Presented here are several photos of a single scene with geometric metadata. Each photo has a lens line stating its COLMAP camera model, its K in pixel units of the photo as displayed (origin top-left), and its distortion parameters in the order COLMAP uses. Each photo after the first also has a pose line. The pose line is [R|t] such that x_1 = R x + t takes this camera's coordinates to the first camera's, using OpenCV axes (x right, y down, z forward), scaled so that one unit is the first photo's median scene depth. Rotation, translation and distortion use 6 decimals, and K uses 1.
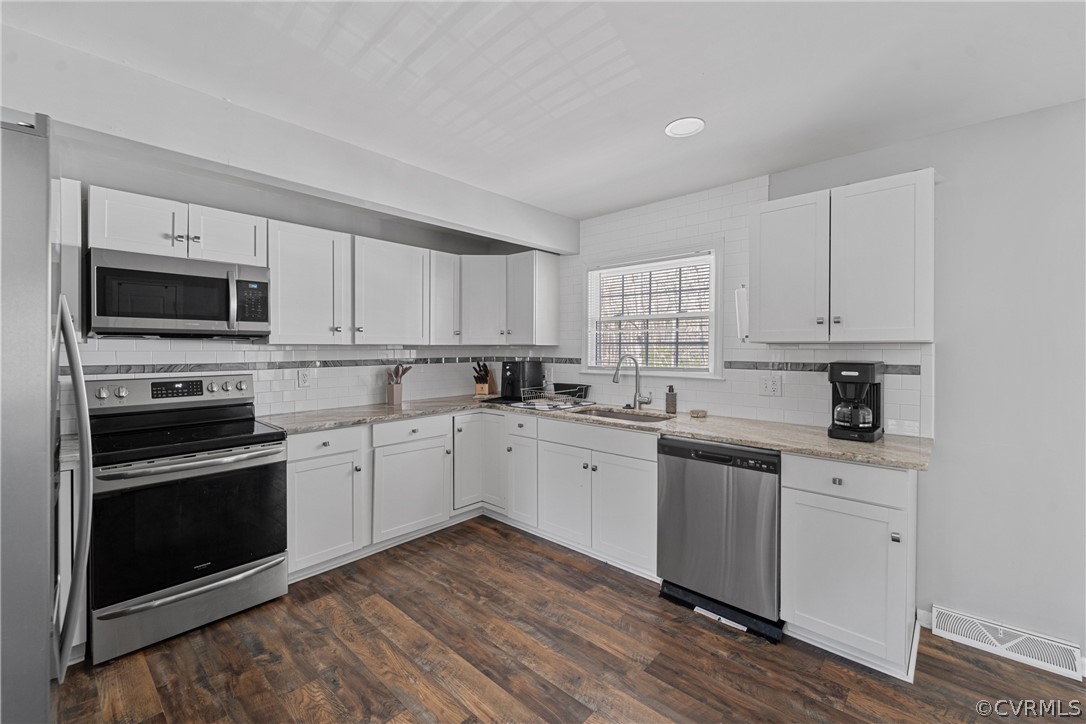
lens RADIAL K [[445.8, 0, 545.0], [0, 445.8, 352.1], [0, 0, 1]] dist [0.002115, -0.000706]
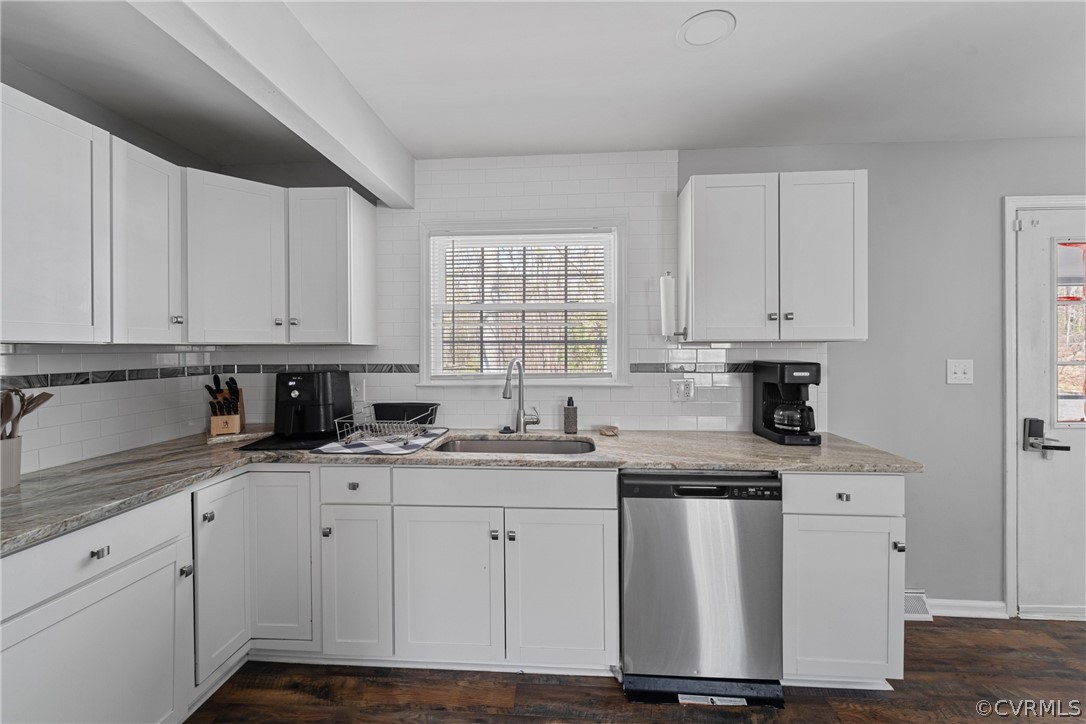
lens RADIAL K [[445.8, 0, 540.4], [0, 445.8, 350.8], [0, 0, 1]] dist [0.002115, -0.000706]
pose [[0.783209, -0.007873, 0.621708, -0.214832], [0.010345, 0.999946, -0.000369, -0.004050], [-0.621672, 0.006721, 0.783249, 0.399715]]
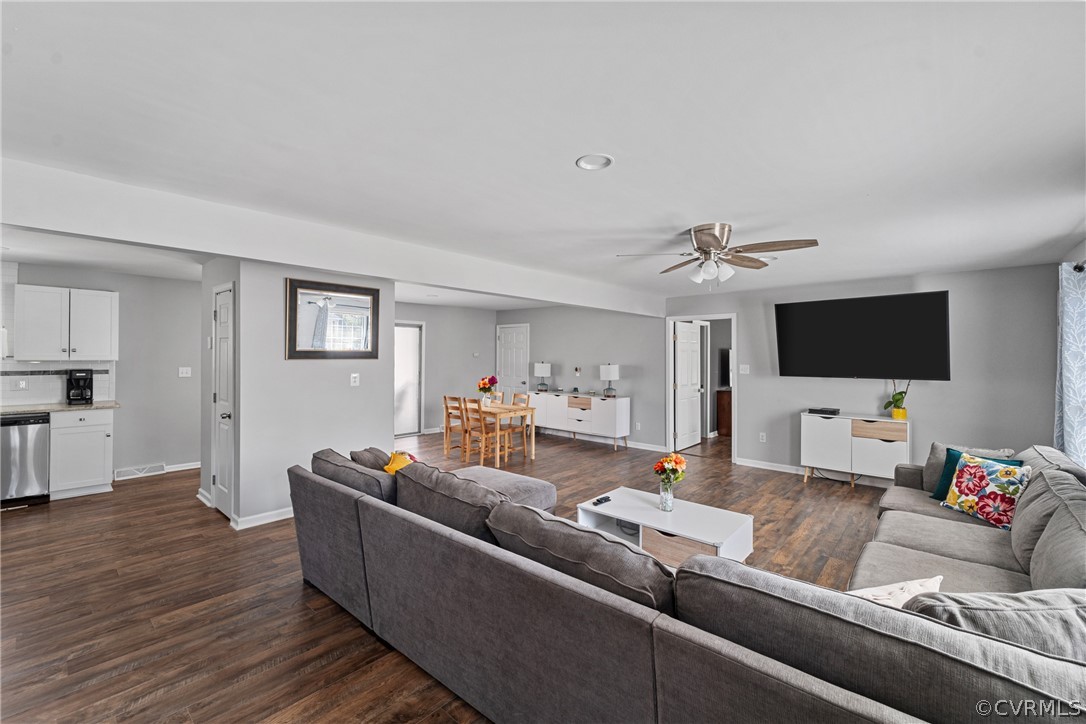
lens RADIAL K [[445.8, 0, 535.6], [0, 445.8, 353.6], [0, 0, 1]] dist [0.002115, -0.000706]
pose [[-0.008286, 0.002023, 0.999964, -1.037126], [0.000437, 0.999998, -0.002020, -0.034094], [-0.999966, 0.000420, -0.008287, -0.831118]]
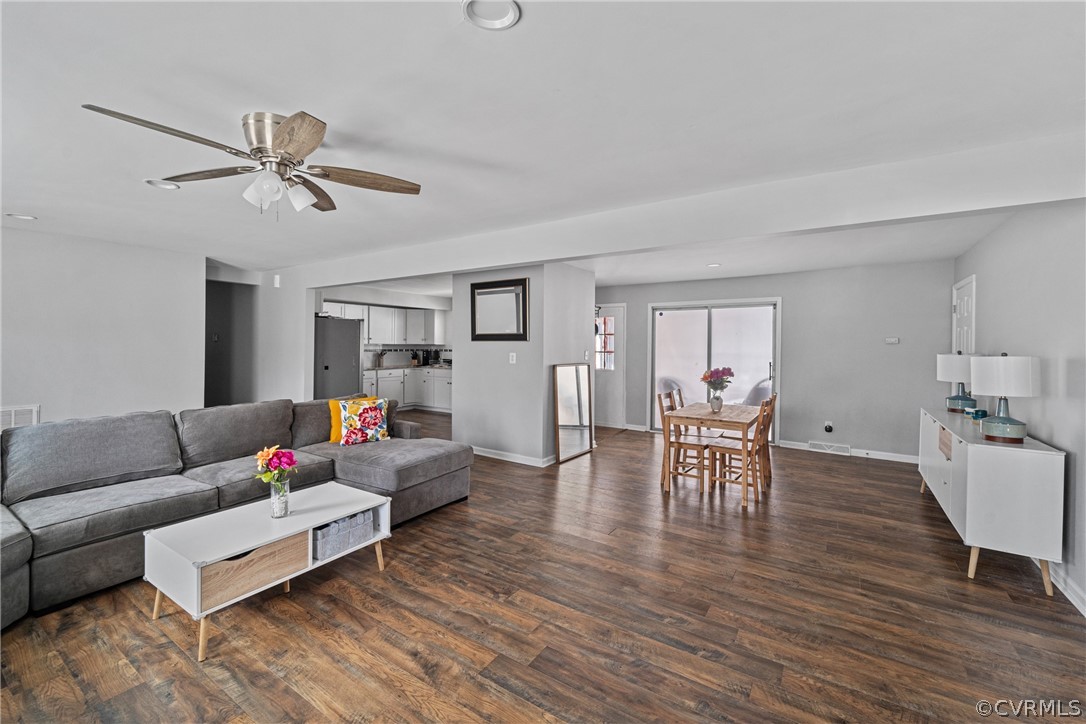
lens RADIAL K [[445.8, 0, 562.3], [0, 445.8, 351.6], [0, 0, 1]] dist [0.002115, -0.000706]
pose [[0.984804, 0.005445, 0.173582, 0.293535], [-0.006181, 0.999974, 0.003700, 0.014152], [-0.173557, -0.004717, 0.984812, -1.968133]]
